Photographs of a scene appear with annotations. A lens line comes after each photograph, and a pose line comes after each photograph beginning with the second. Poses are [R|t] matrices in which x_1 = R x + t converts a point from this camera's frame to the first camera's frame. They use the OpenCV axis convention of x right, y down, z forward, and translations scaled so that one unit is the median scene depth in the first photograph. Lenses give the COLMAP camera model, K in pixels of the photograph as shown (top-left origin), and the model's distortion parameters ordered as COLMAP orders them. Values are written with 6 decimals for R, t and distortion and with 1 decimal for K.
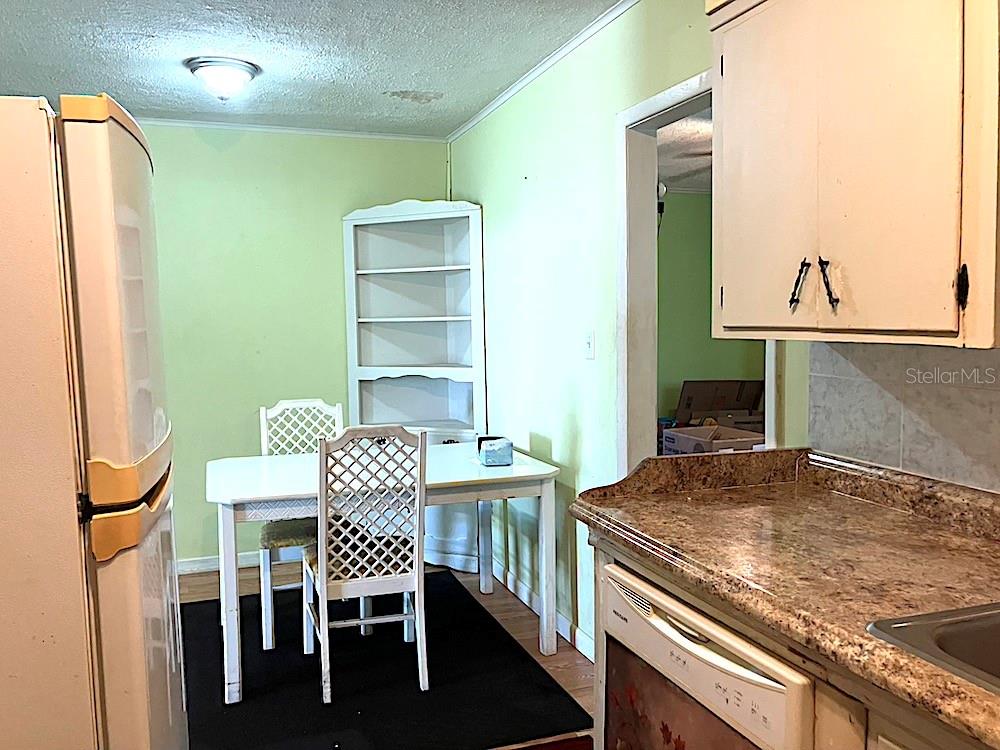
lens RADIAL K [[834.2, 0, 500.8], [0, 834.2, 369.8], [0, 0, 1]] dist [0.043668, -0.043132]
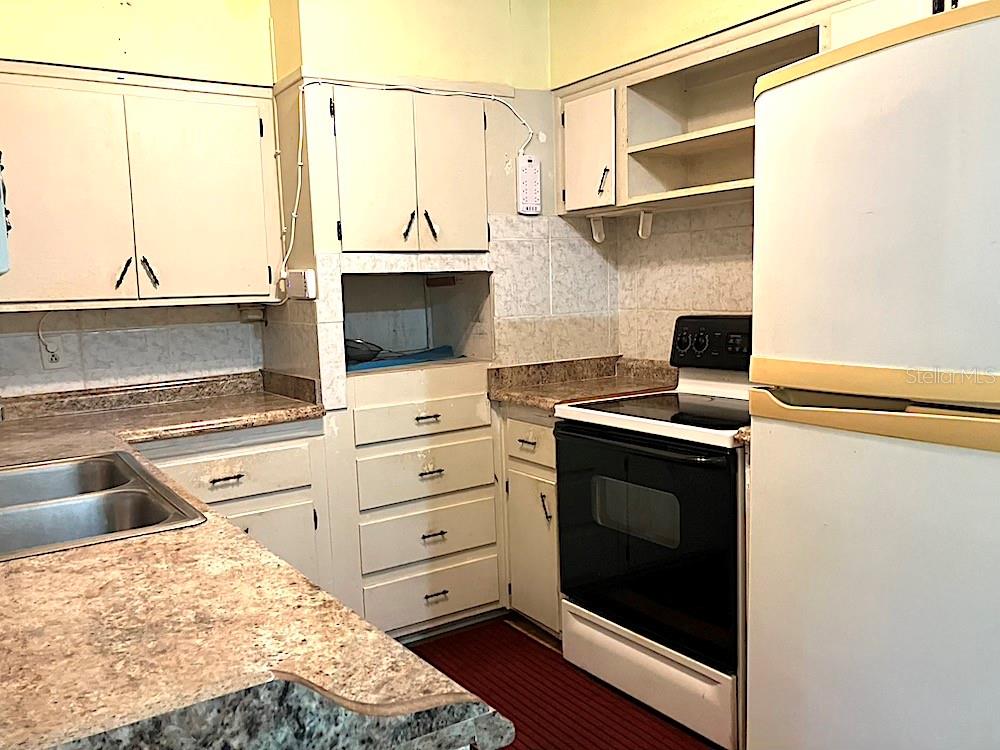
lens RADIAL K [[834.2, 0, 498.8], [0, 834.2, 377.0], [0, 0, 1]] dist [0.043668, -0.043132]
pose [[-0.970686, 0.082228, -0.225850, 0.210769], [0.043829, 0.984460, 0.170052, -0.073186], [0.236323, 0.155168, -0.959205, 1.735612]]
